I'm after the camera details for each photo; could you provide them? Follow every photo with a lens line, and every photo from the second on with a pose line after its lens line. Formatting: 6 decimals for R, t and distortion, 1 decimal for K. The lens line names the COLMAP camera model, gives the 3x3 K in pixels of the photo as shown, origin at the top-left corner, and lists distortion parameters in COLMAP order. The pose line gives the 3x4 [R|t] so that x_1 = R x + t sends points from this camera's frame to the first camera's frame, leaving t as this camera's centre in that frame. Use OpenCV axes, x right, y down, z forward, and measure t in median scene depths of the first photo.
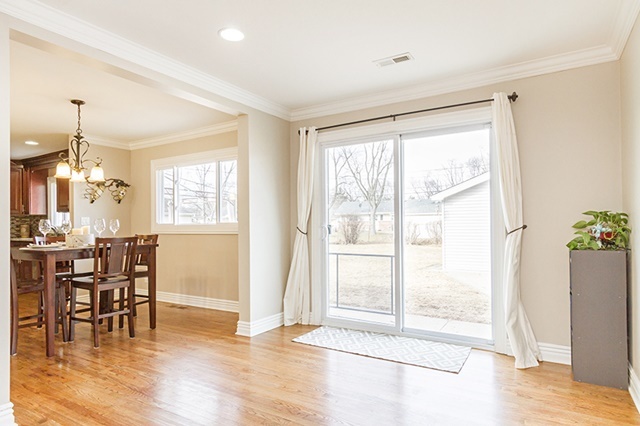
lens RADIAL K [[383.4, 0, 318.0], [0, 383.4, 215.4], [0, 0, 1]] dist [-0.003244, 0.000280]
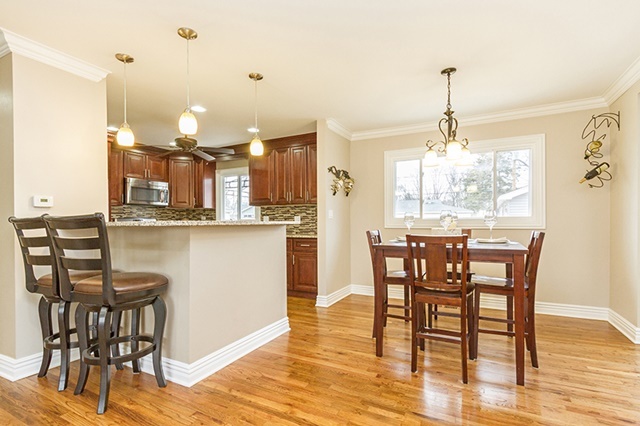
lens RADIAL K [[319.5, 0, 319.2], [0, 319.5, 222.3], [0, 0, 1]] dist [0.018587, -0.000074]
pose [[0.996623, 0.006265, 0.081871, -0.650529], [-0.008308, 0.999662, 0.024633, 0.014105], [-0.081689, -0.025230, 0.996338, 0.214408]]
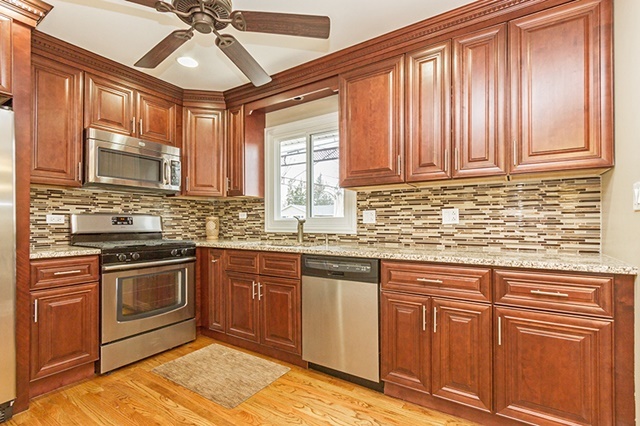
lens RADIAL K [[296.0, 0, 312.2], [0, 296.0, 221.4], [0, 0, 1]] dist [0.046235, -0.005774]
pose [[0.999823, 0.010847, -0.015356, -0.804050], [-0.010604, 0.999819, 0.015780, 0.030205], [0.015524, -0.015614, 0.999758, 0.737937]]
